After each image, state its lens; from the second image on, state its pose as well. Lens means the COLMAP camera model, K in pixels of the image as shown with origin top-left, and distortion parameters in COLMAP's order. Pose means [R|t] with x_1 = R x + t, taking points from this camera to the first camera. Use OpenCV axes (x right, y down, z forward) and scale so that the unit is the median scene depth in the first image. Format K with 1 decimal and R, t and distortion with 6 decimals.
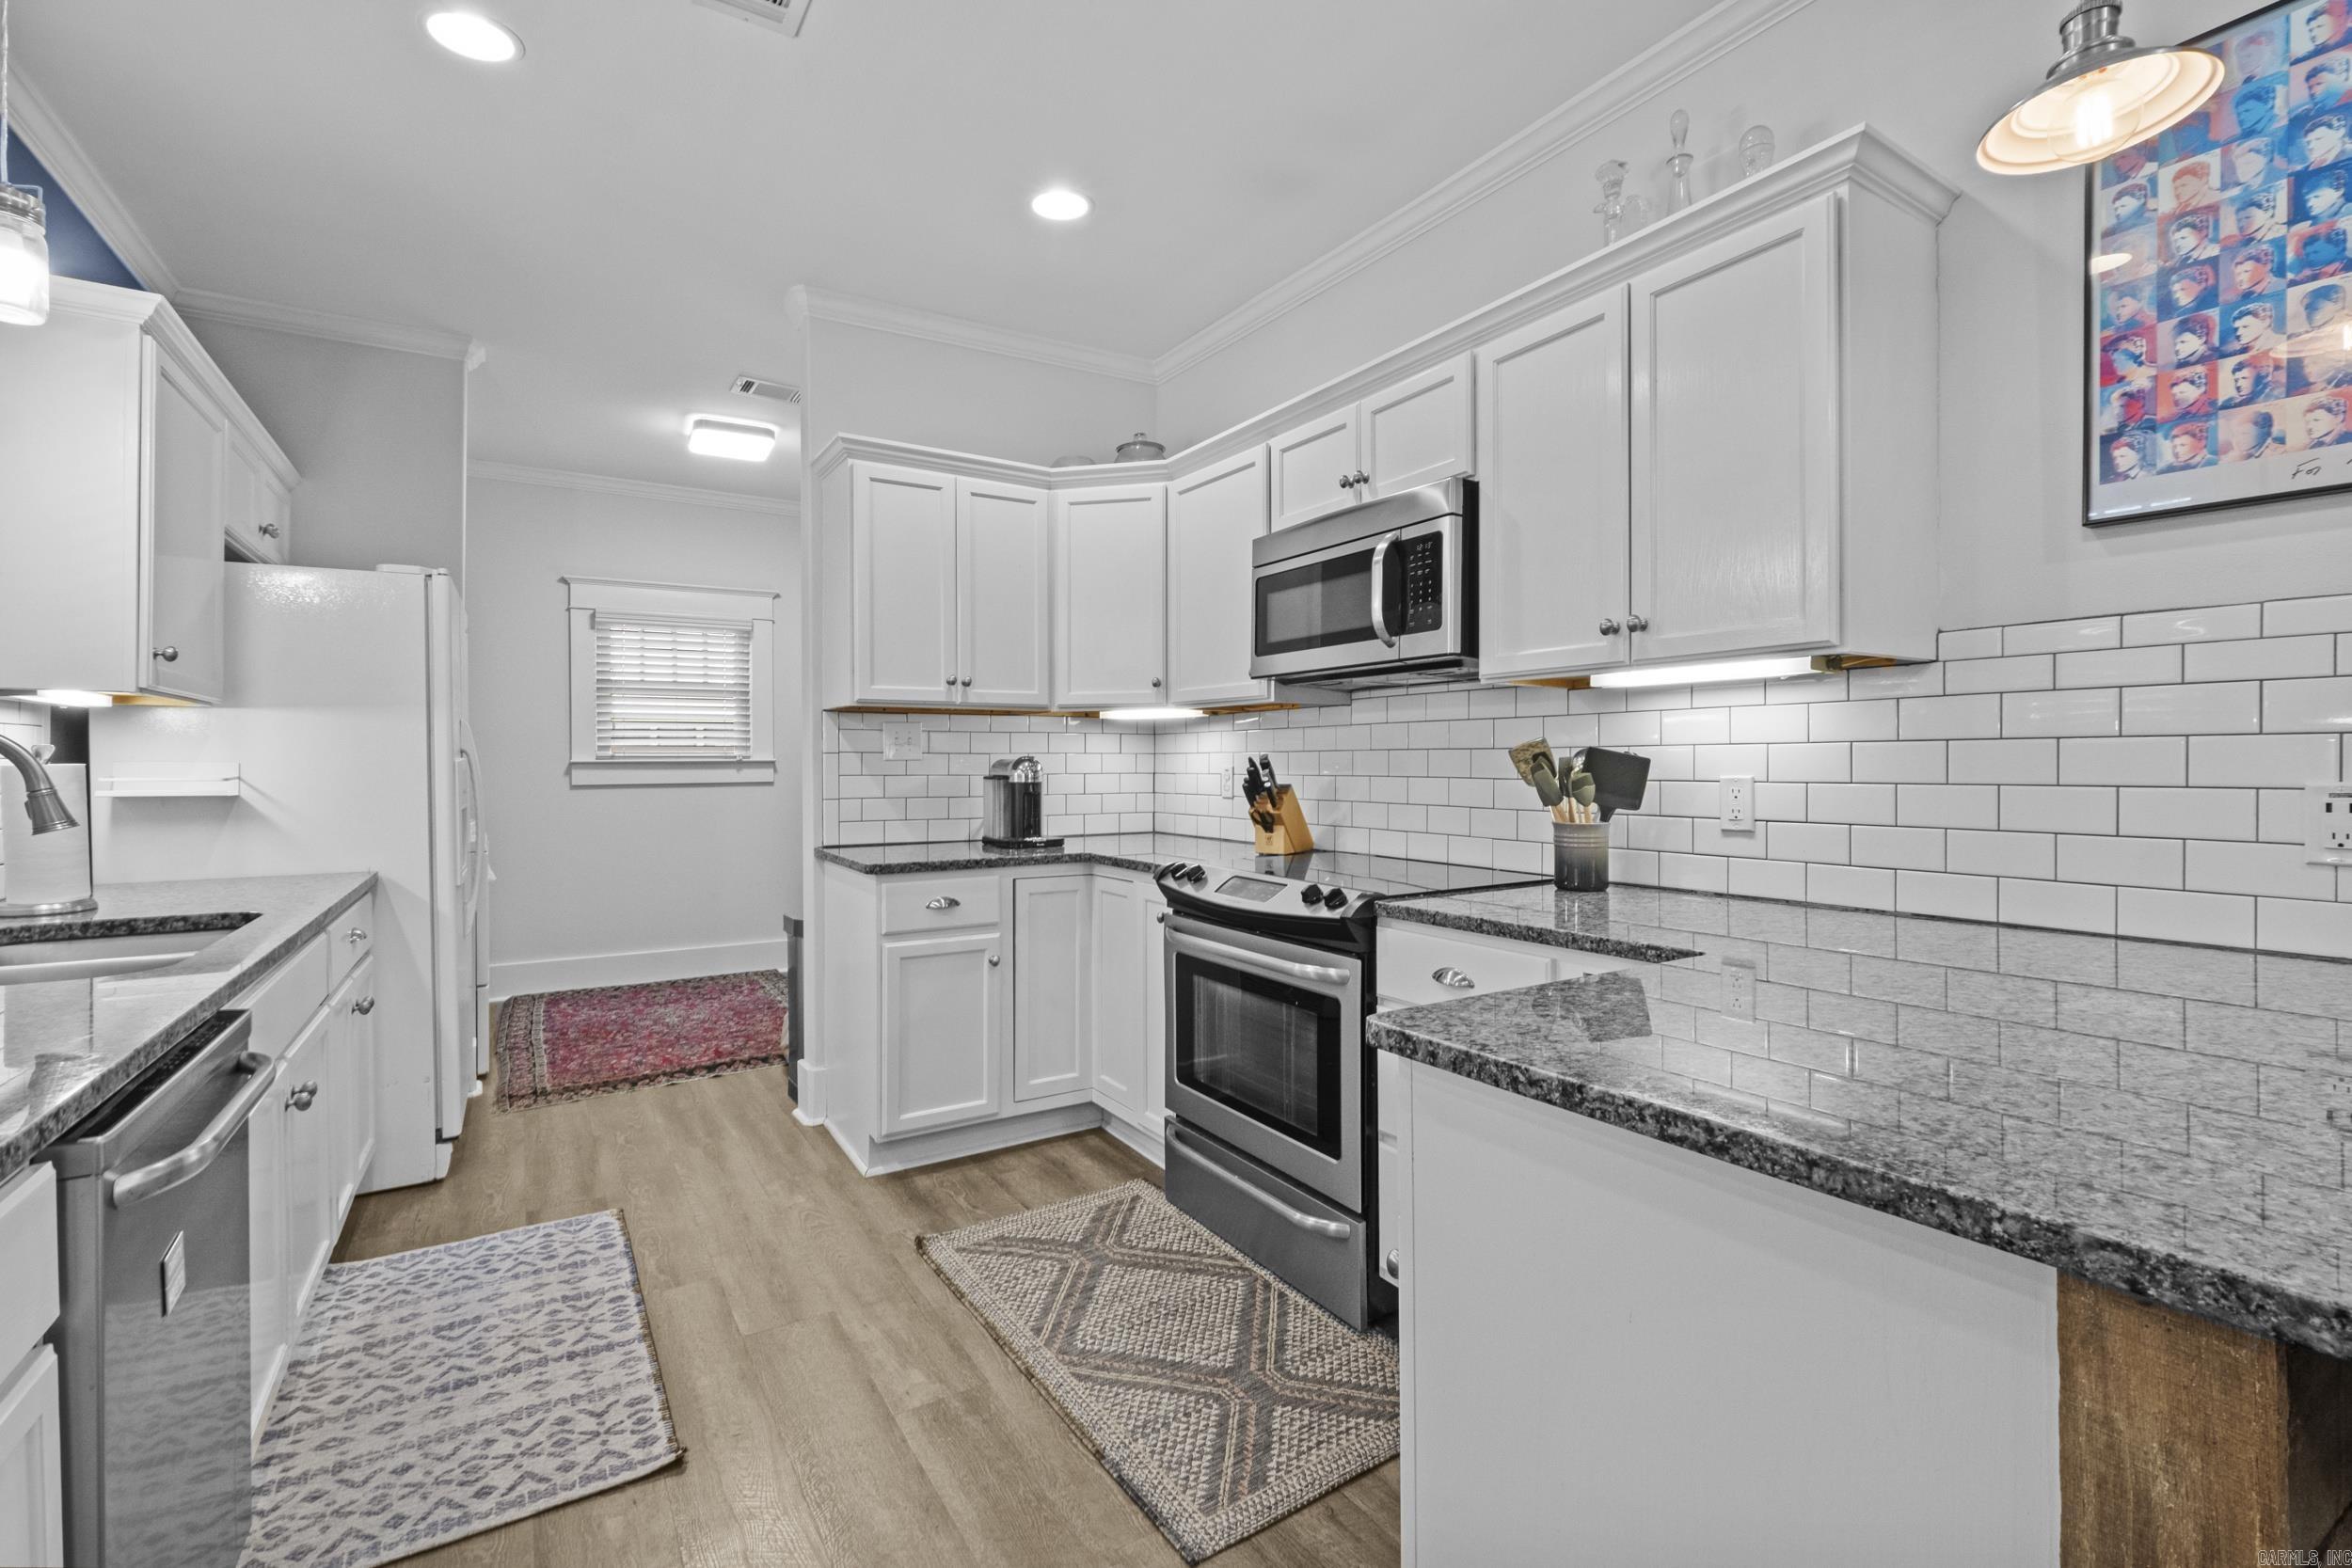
lens RADIAL K [[1033.7, 0, 1163.7], [0, 1033.7, 766.8], [0, 0, 1]] dist [-0.005998, -0.000392]
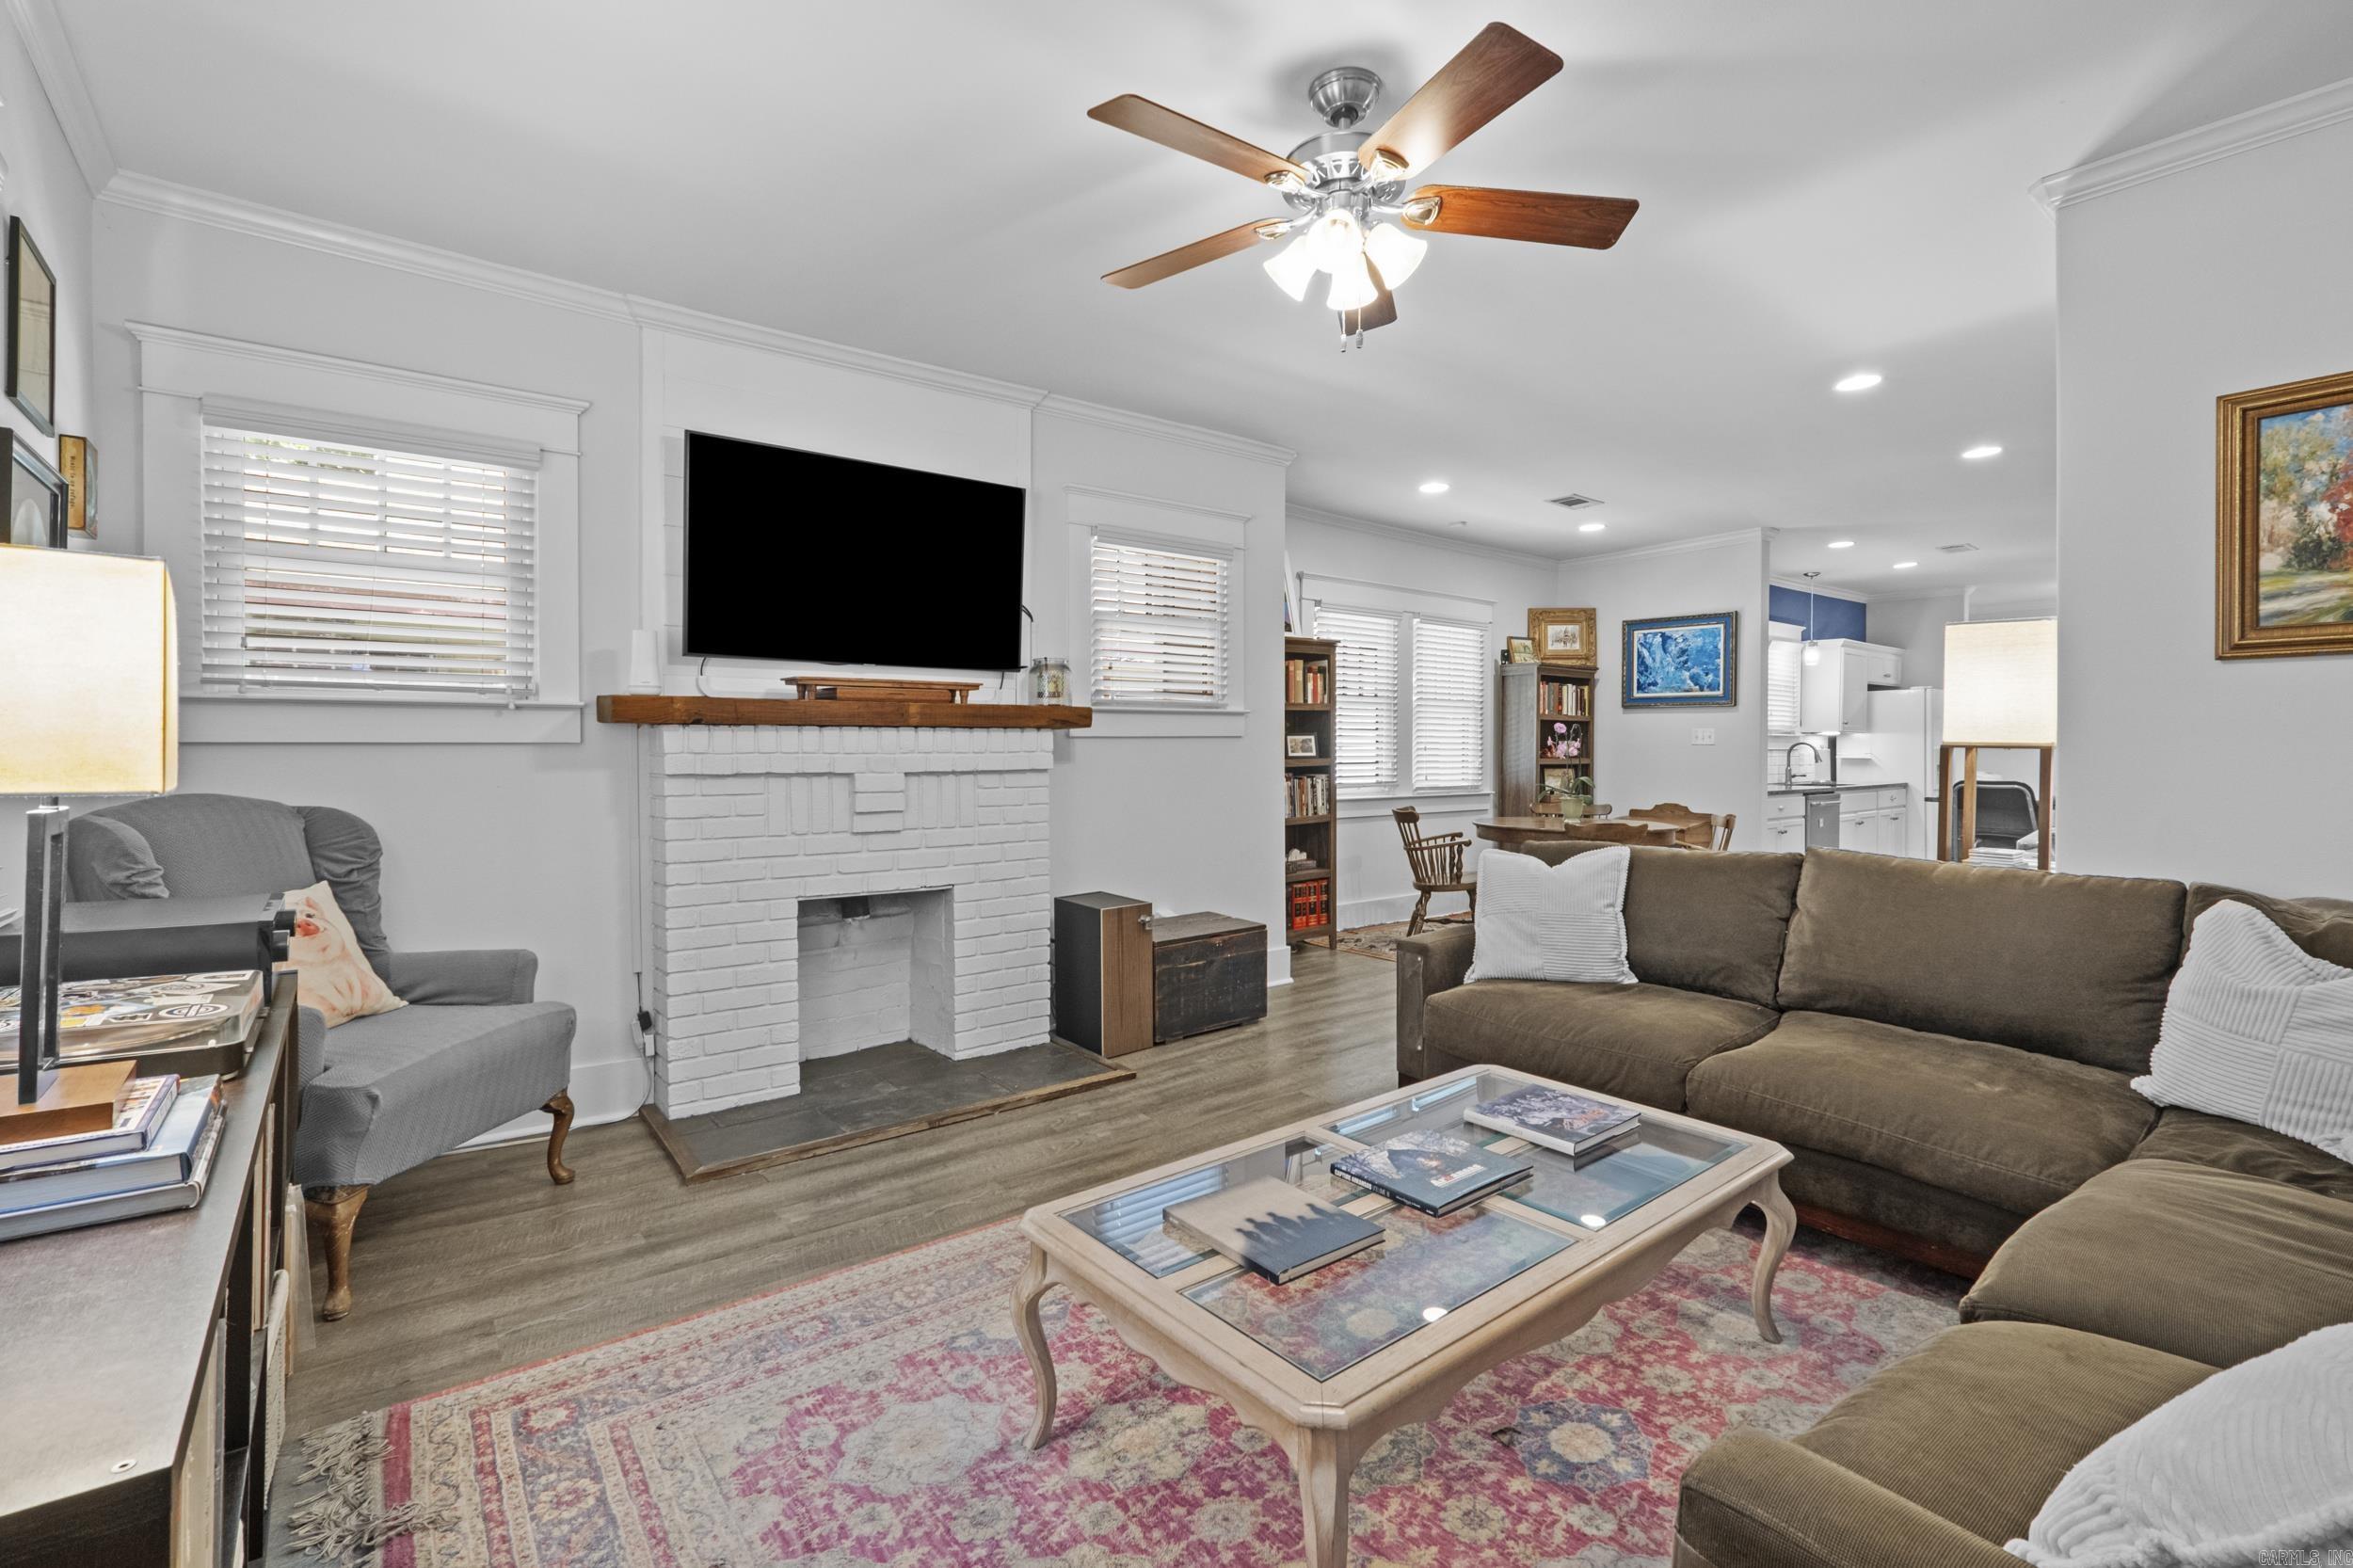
lens RADIAL K [[1028.5, 0, 1168.4], [0, 1028.5, 757.4], [0, 0, 1]] dist [-0.002029, 0.000033]
pose [[0.110334, 0.011120, -0.993832, 1.957144], [-0.006746, 0.999923, 0.010439, 0.004434], [0.993872, 0.005552, 0.110401, -1.492731]]
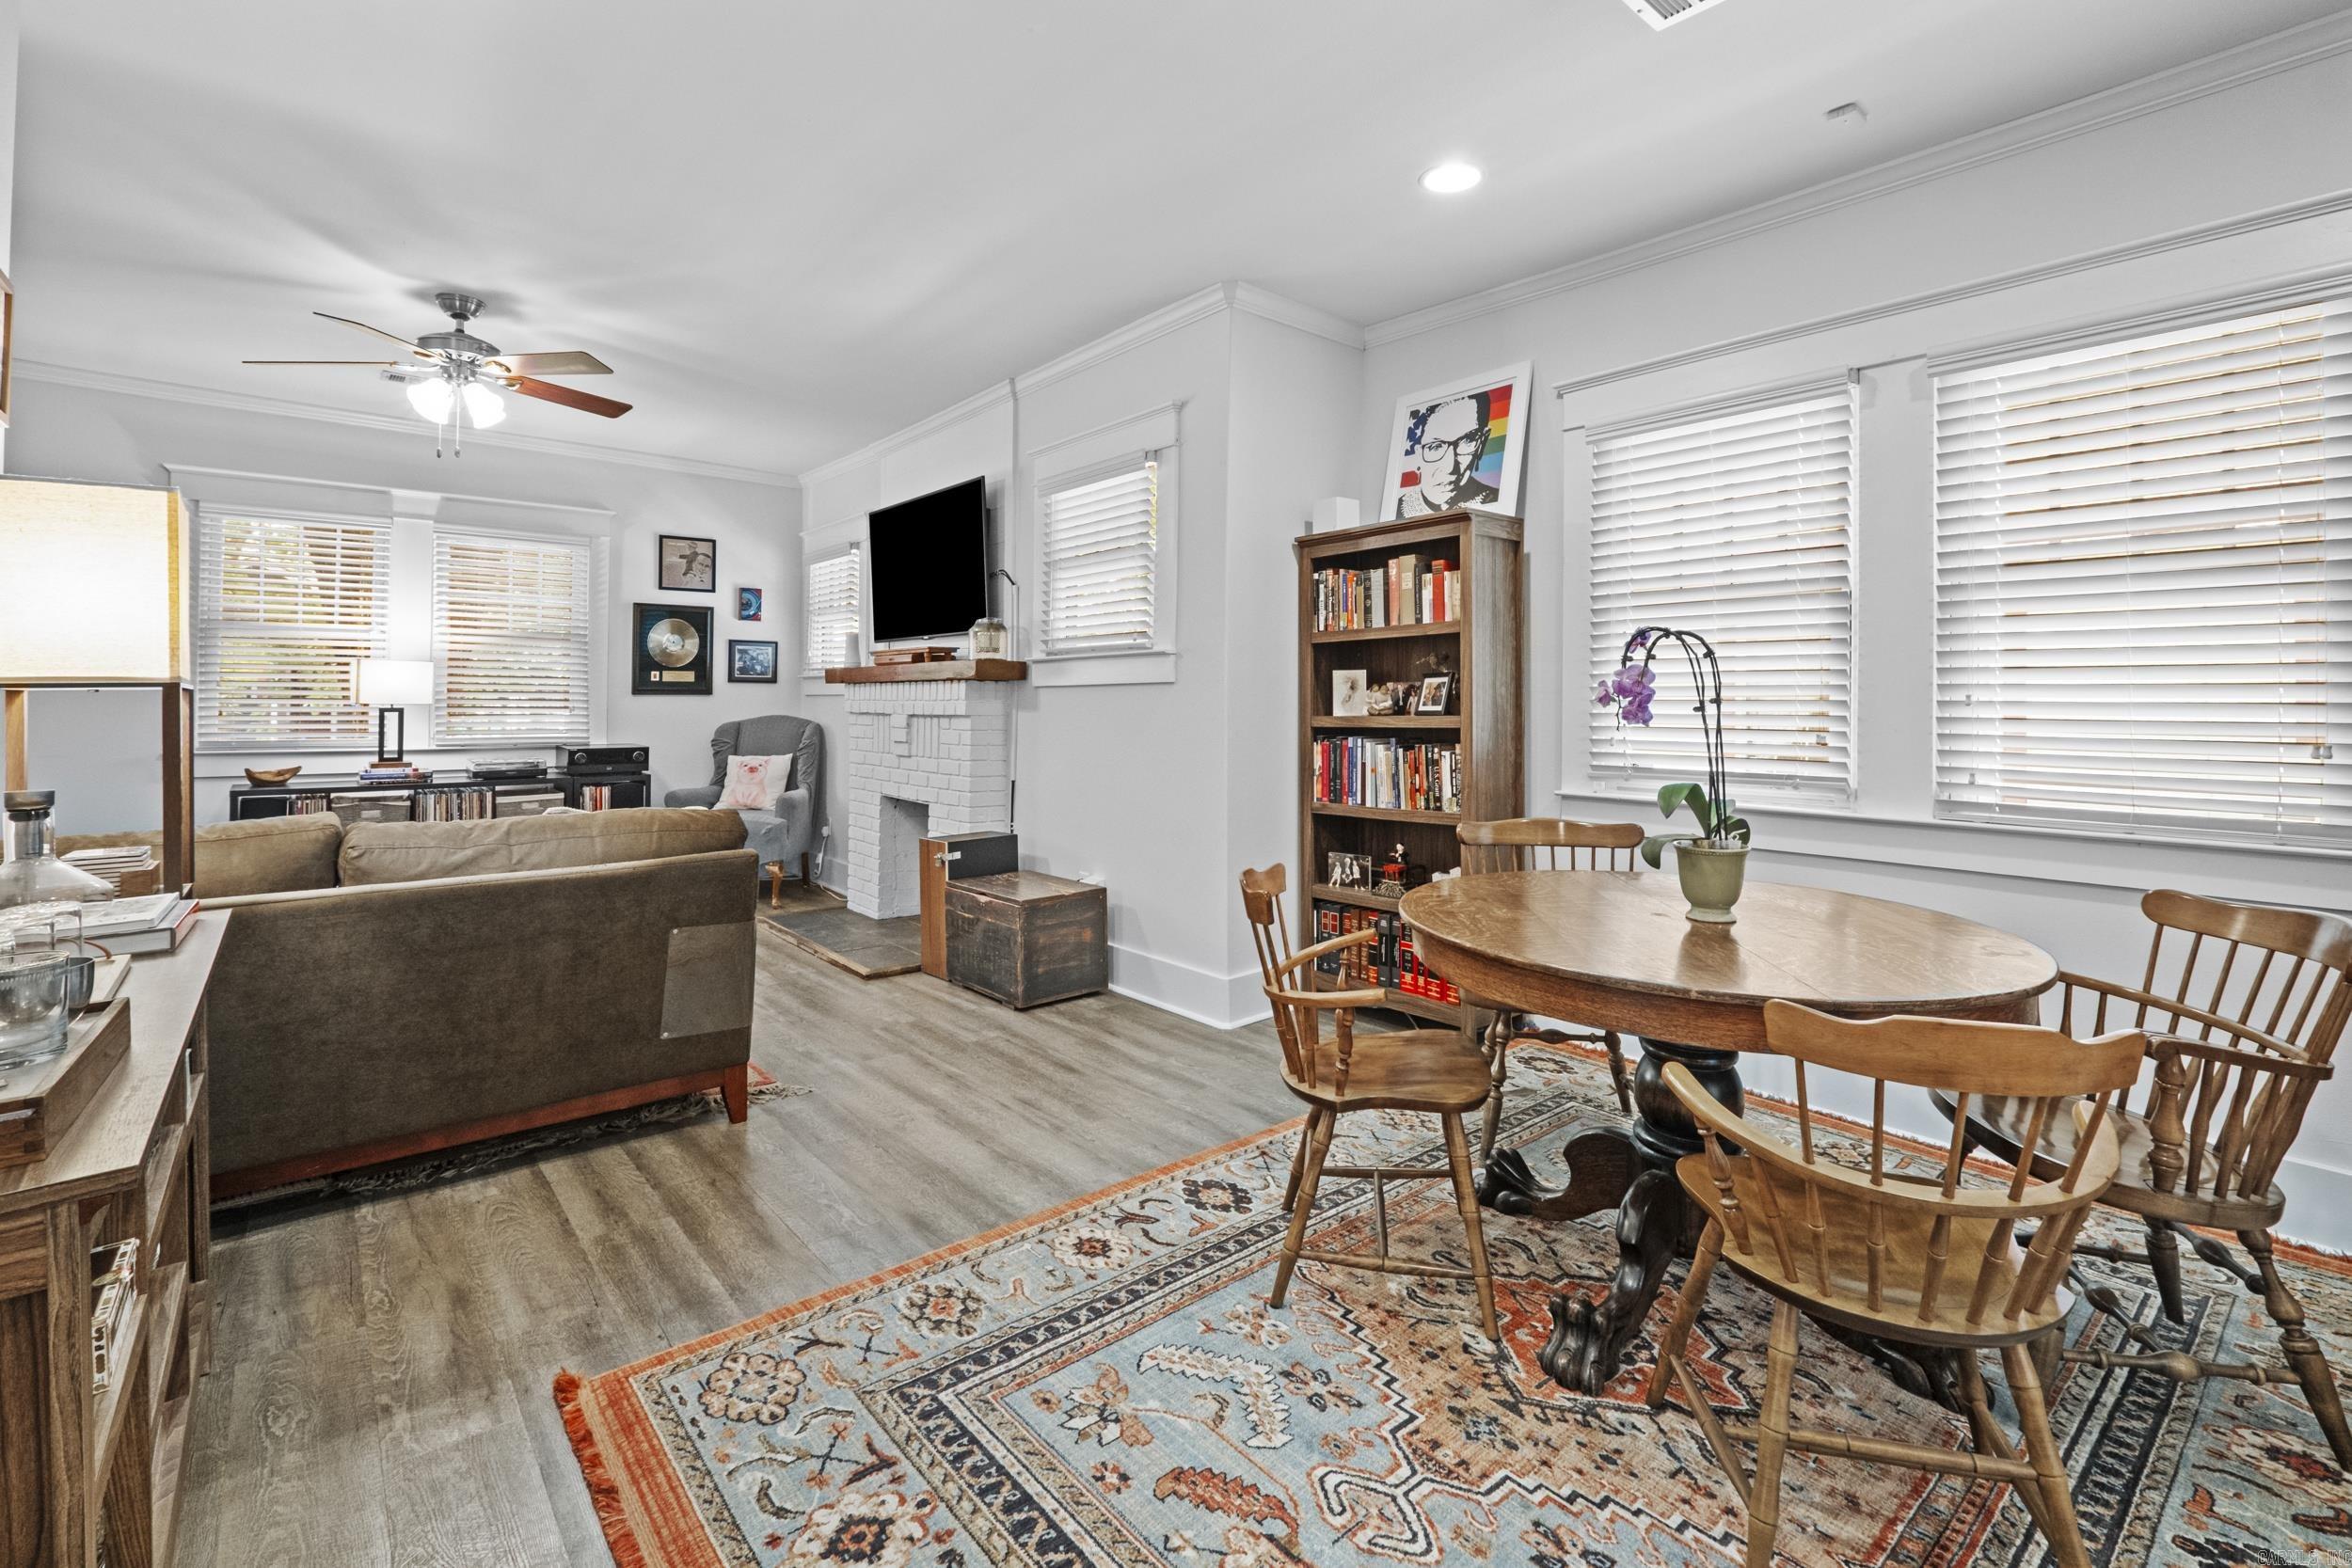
lens RADIAL K [[1051.8, 0, 1166.4], [0, 1051.8, 686.9], [0, 0, 1]] dist [-0.007240, -0.000053]
pose [[-0.990374, -0.003900, -0.138361, 0.554059], [-0.003056, 0.999975, -0.006309, 0.000988], [0.138383, -0.005825, -0.990362, 0.080318]]
